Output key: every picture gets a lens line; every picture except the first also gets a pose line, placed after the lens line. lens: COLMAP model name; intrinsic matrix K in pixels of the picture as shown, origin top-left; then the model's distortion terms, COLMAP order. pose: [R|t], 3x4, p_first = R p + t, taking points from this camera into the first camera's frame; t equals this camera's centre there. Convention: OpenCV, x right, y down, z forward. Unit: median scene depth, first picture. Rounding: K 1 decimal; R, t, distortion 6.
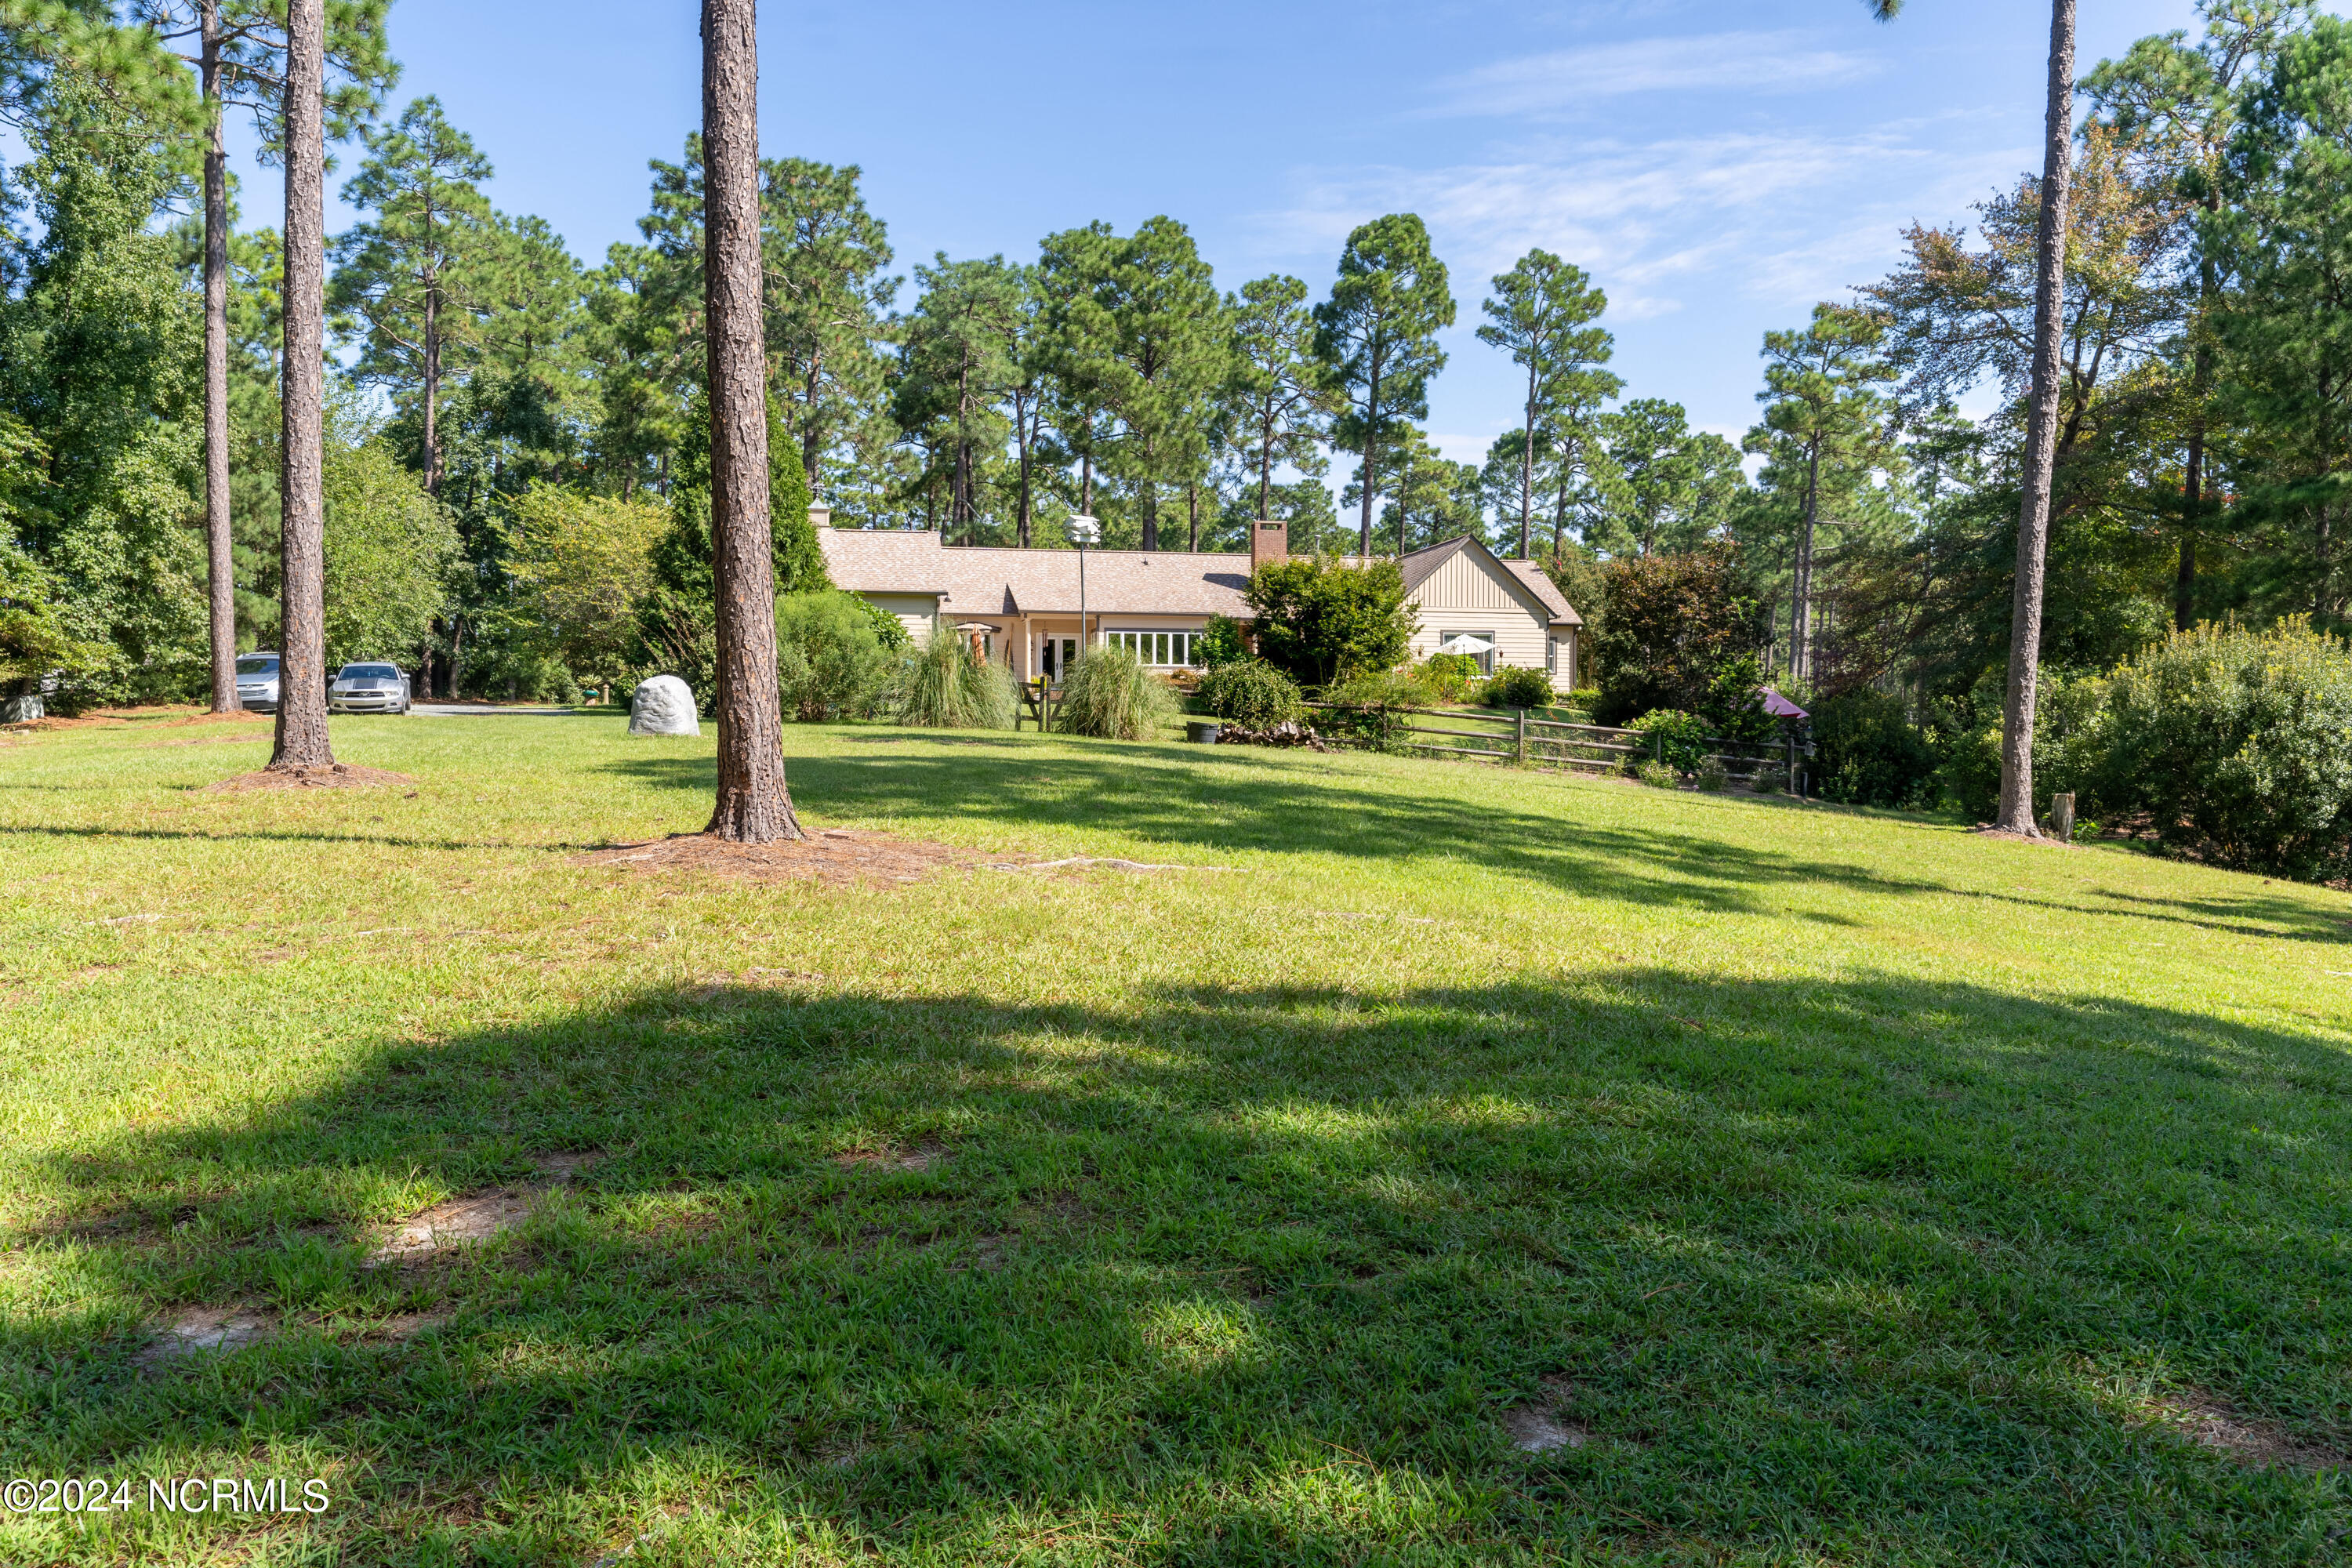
lens RADIAL K [[1850.0, 0, 1176.0], [0, 1850.0, 784.0], [0, 0, 1]] dist [0.008817, -0.003805]
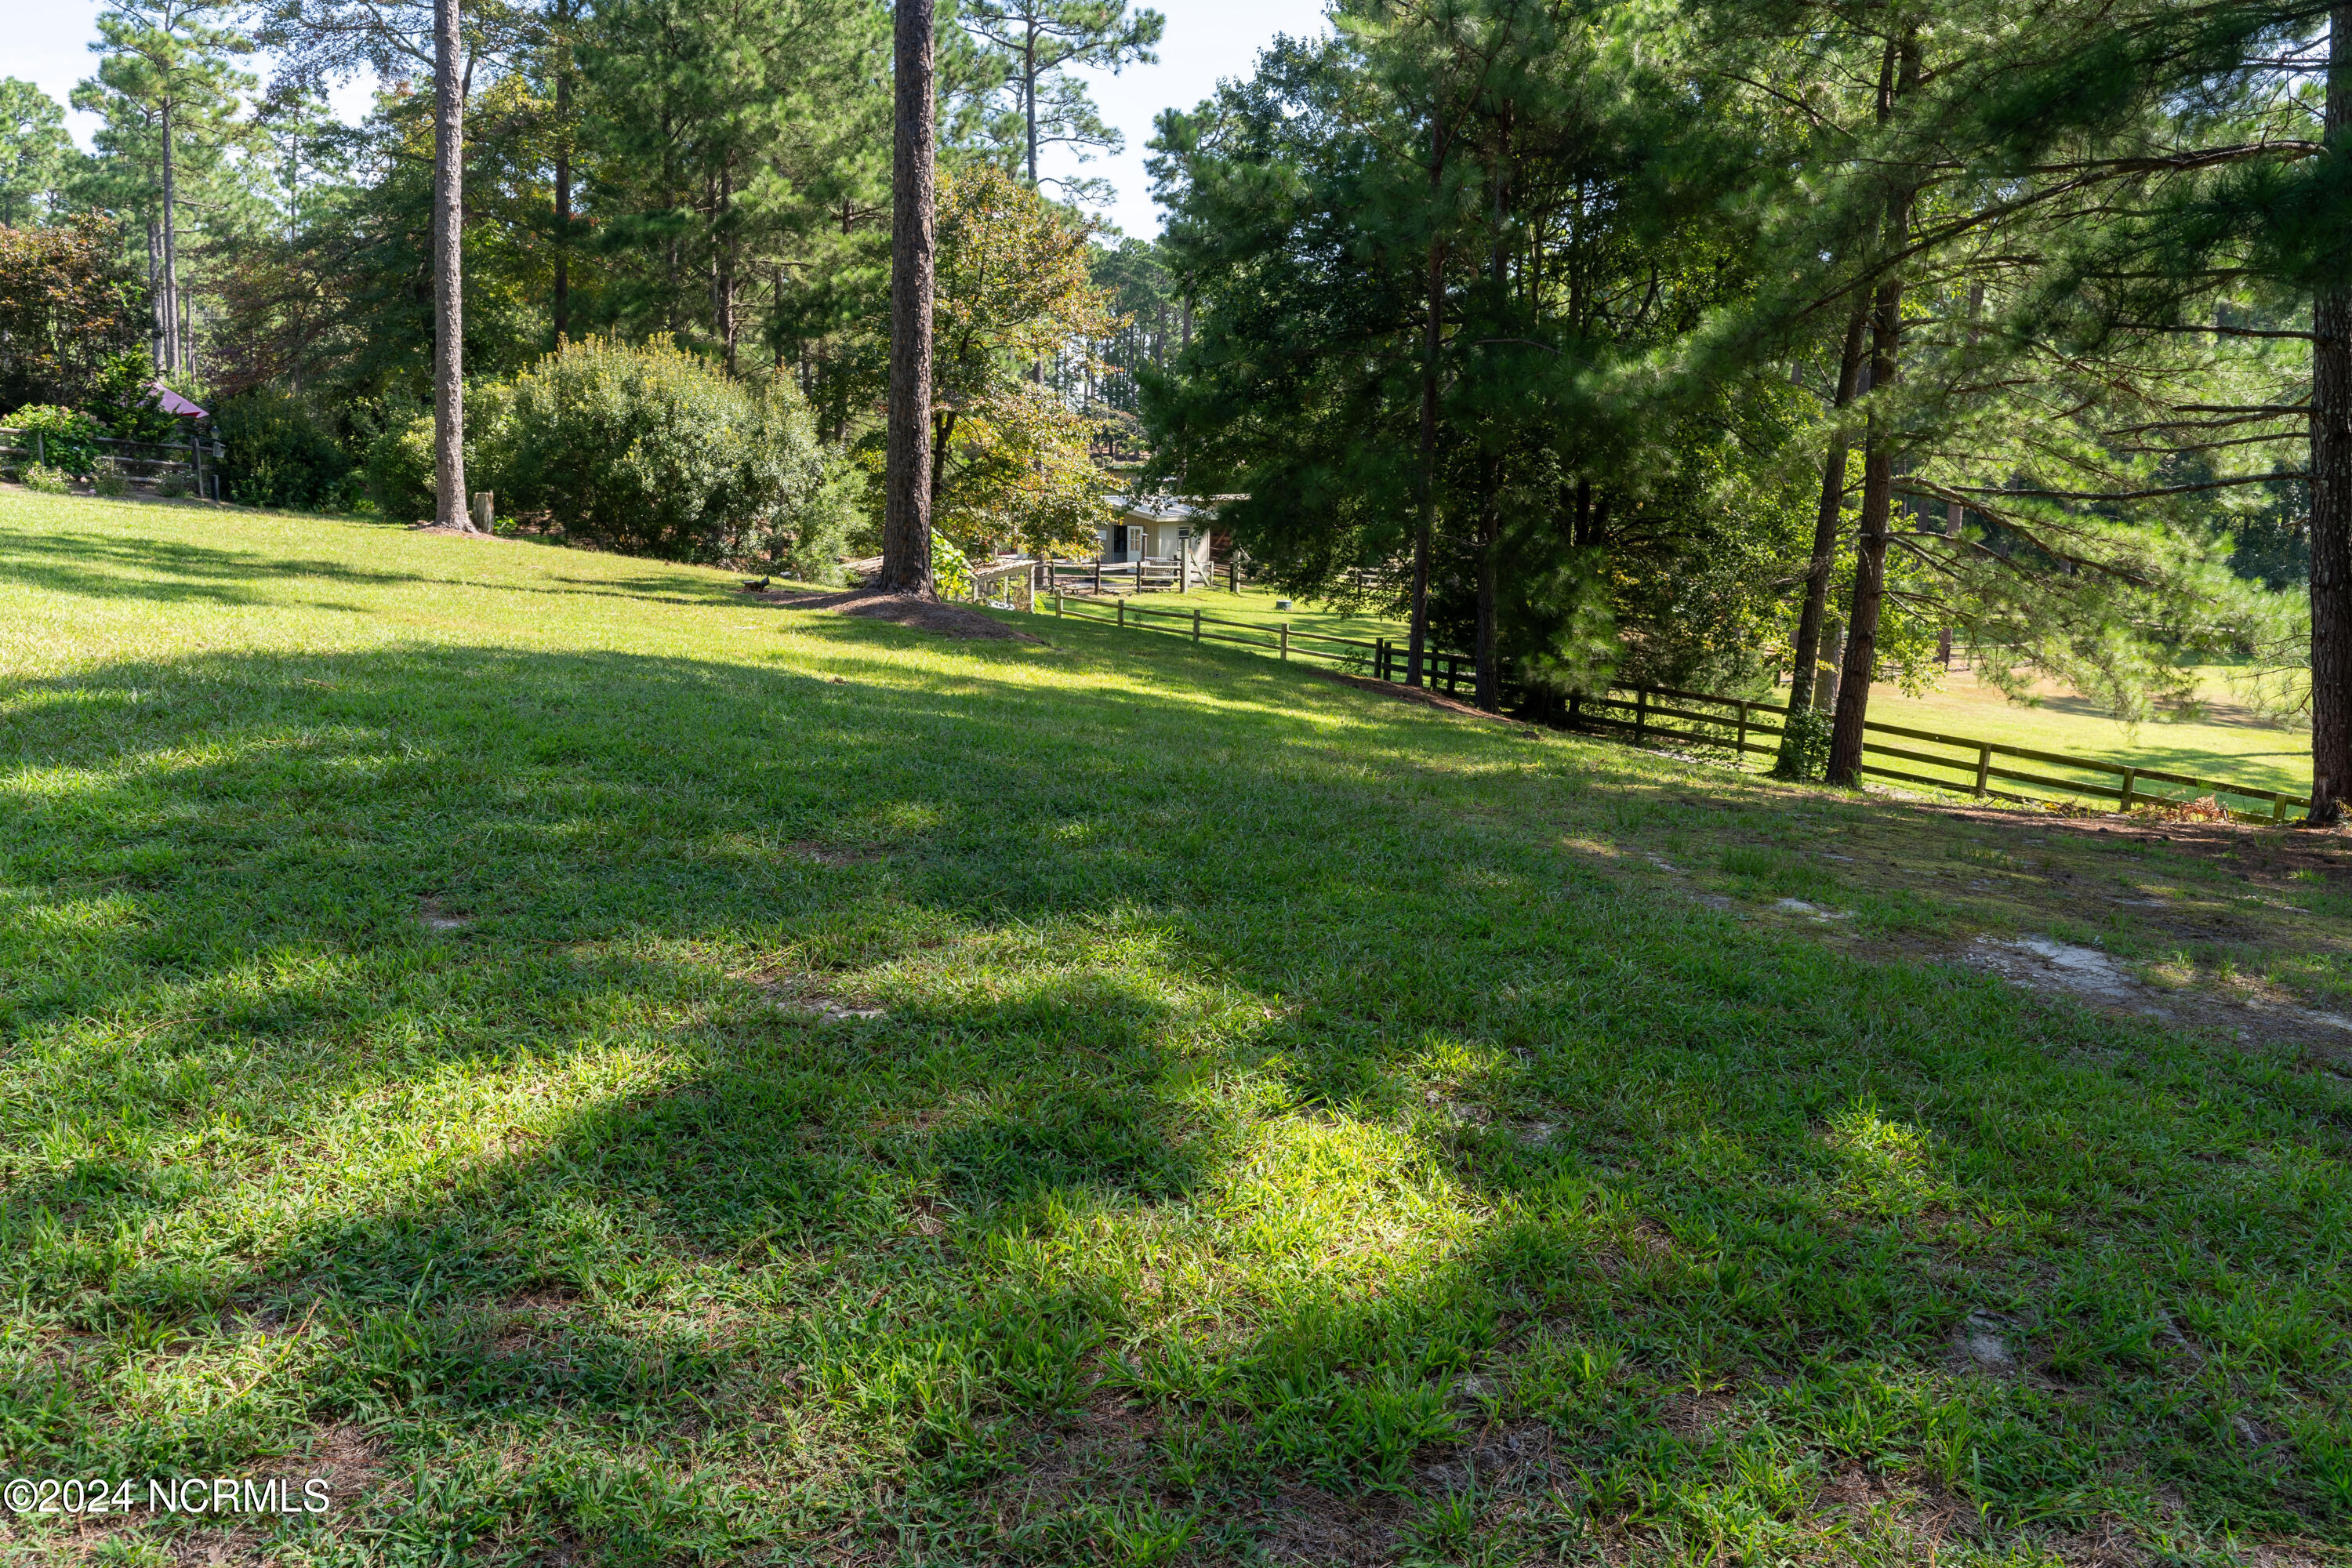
lens RADIAL K [[1850.0, 0, 1176.0], [0, 1850.0, 784.0], [0, 0, 1]] dist [0.008817, -0.003805]
pose [[0.680729, -0.126814, 0.721475, -0.041497], [0.011836, 0.986677, 0.162261, 0.002040], [-0.732440, -0.101916, 0.673160, -0.034727]]
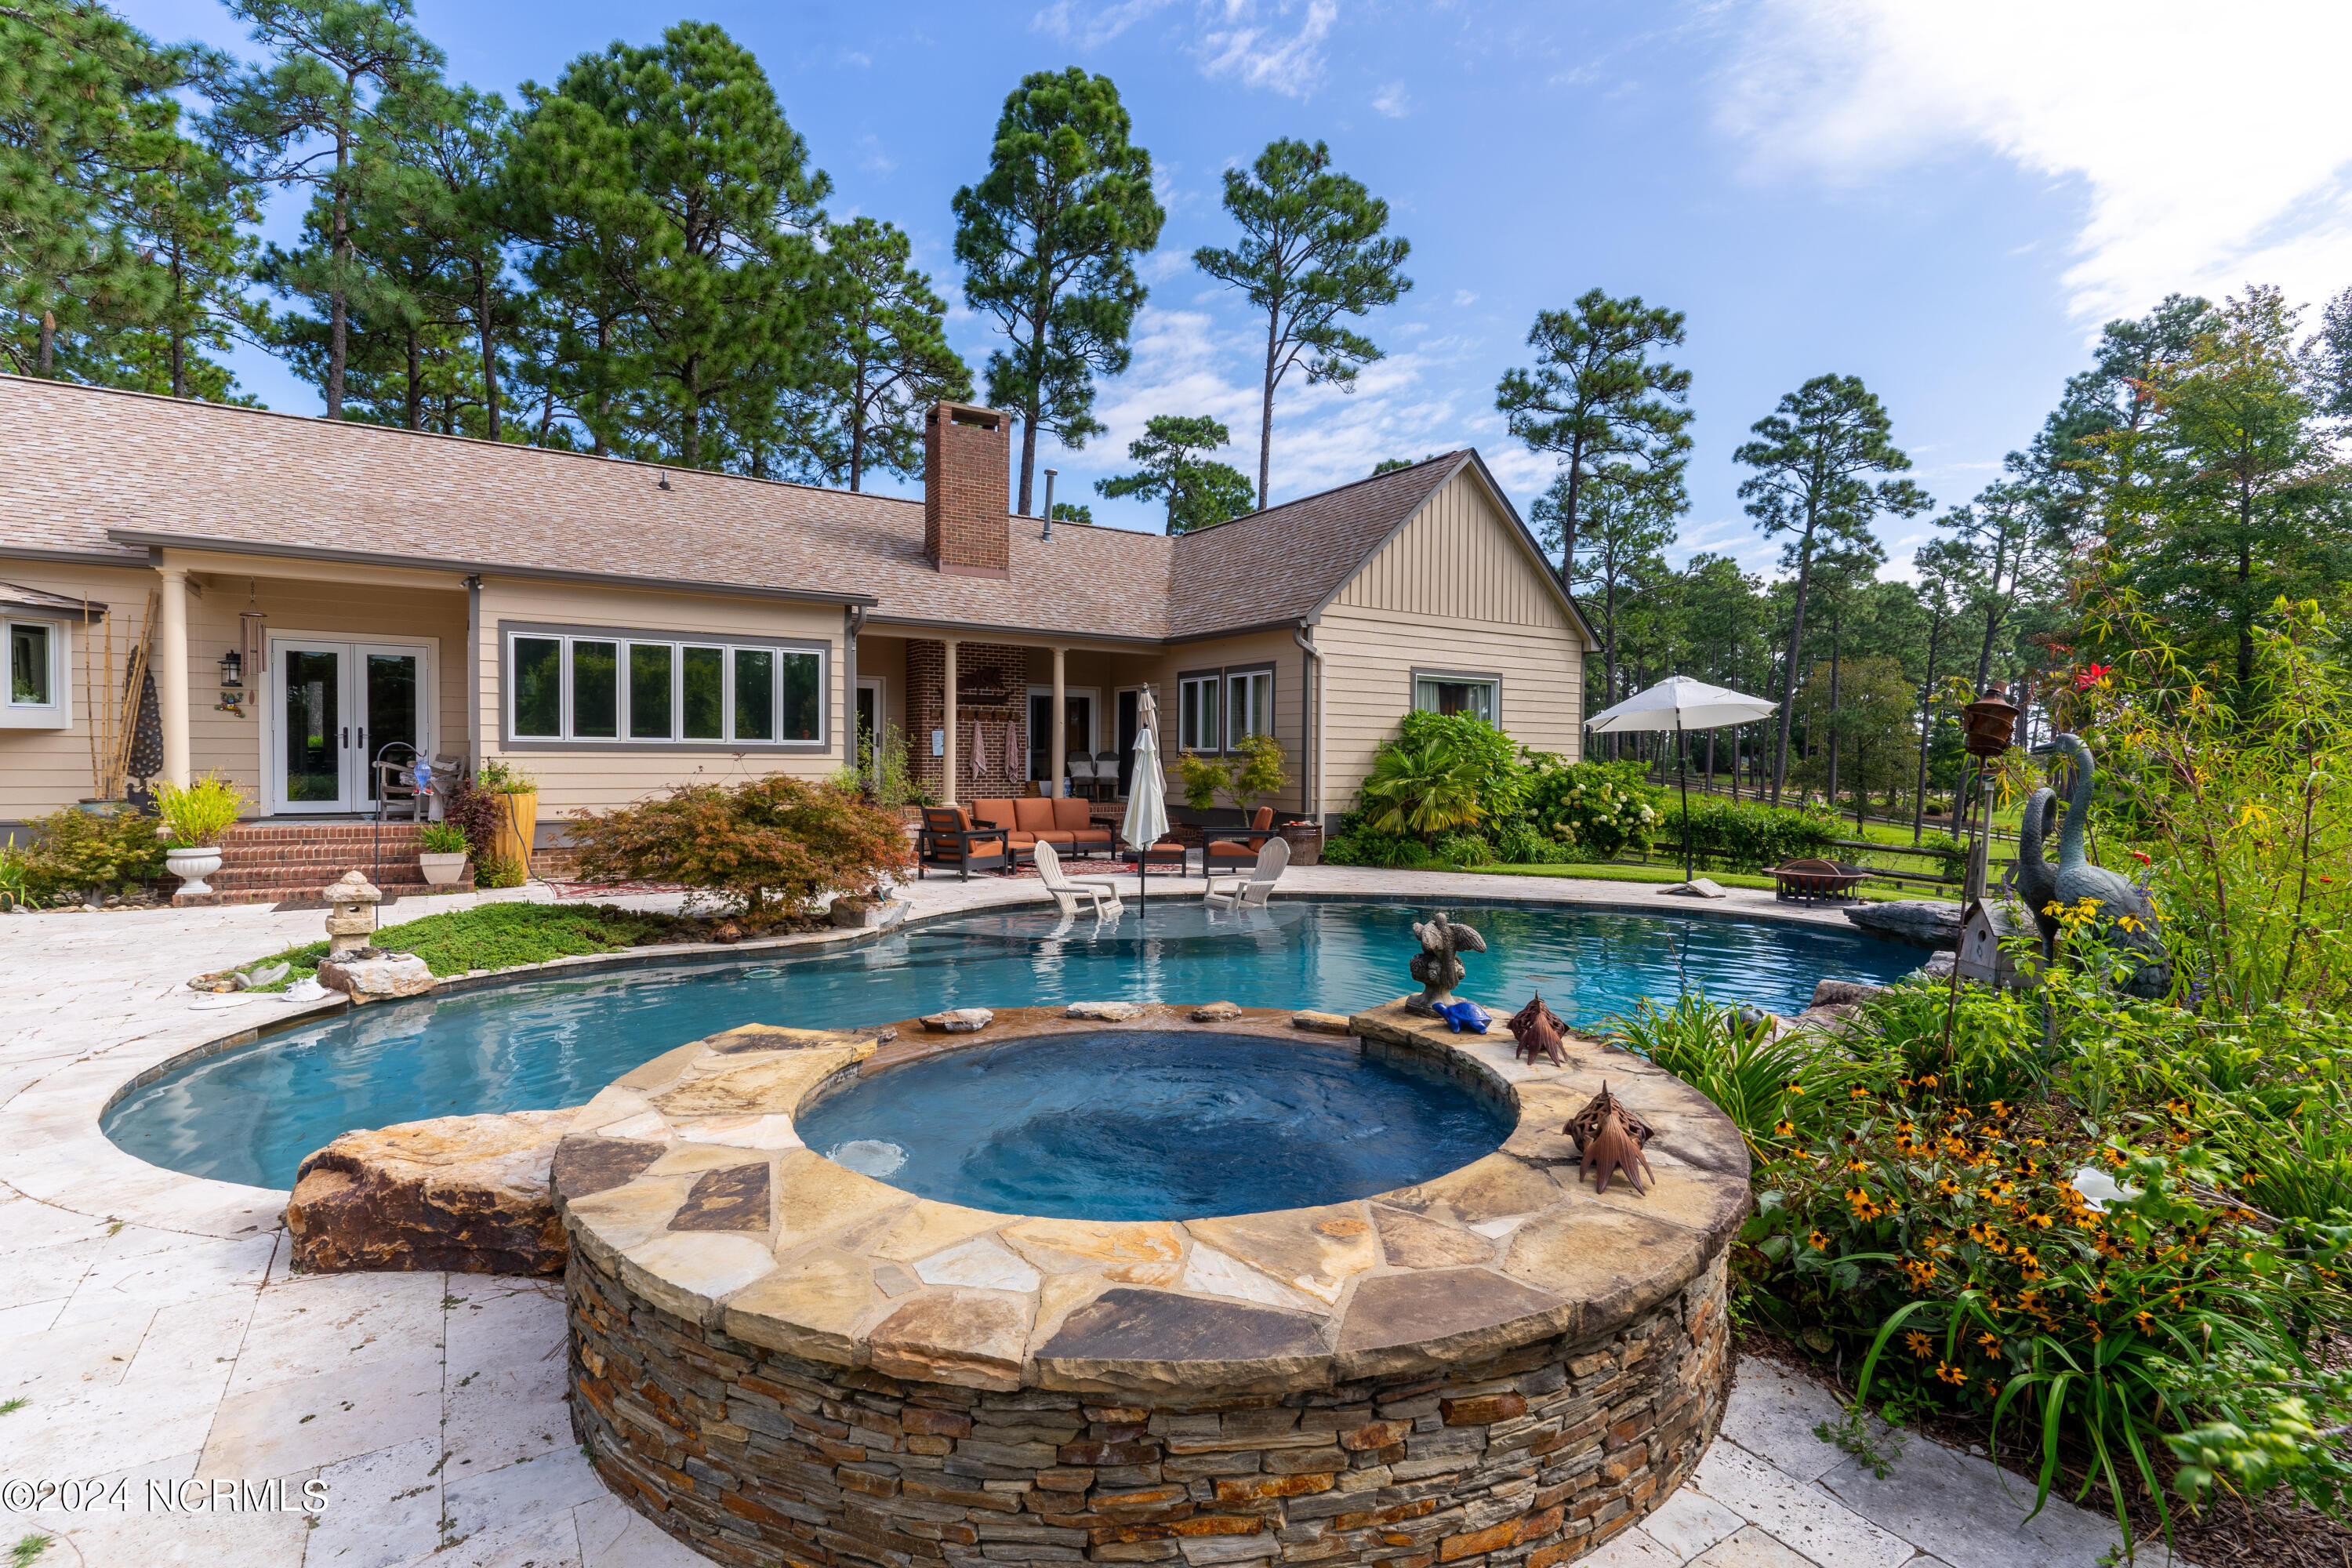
lens RADIAL K [[1119.2, 0, 1186.0], [0, 1119.2, 784.3], [0, 0, 1]] dist [0.001198, -0.000748]
pose [[0.927893, -0.004445, 0.372819, -0.001648], [0.001950, 0.999973, 0.007069, -0.043791], [-0.372841, -0.005832, 0.927877, 0.589630]]
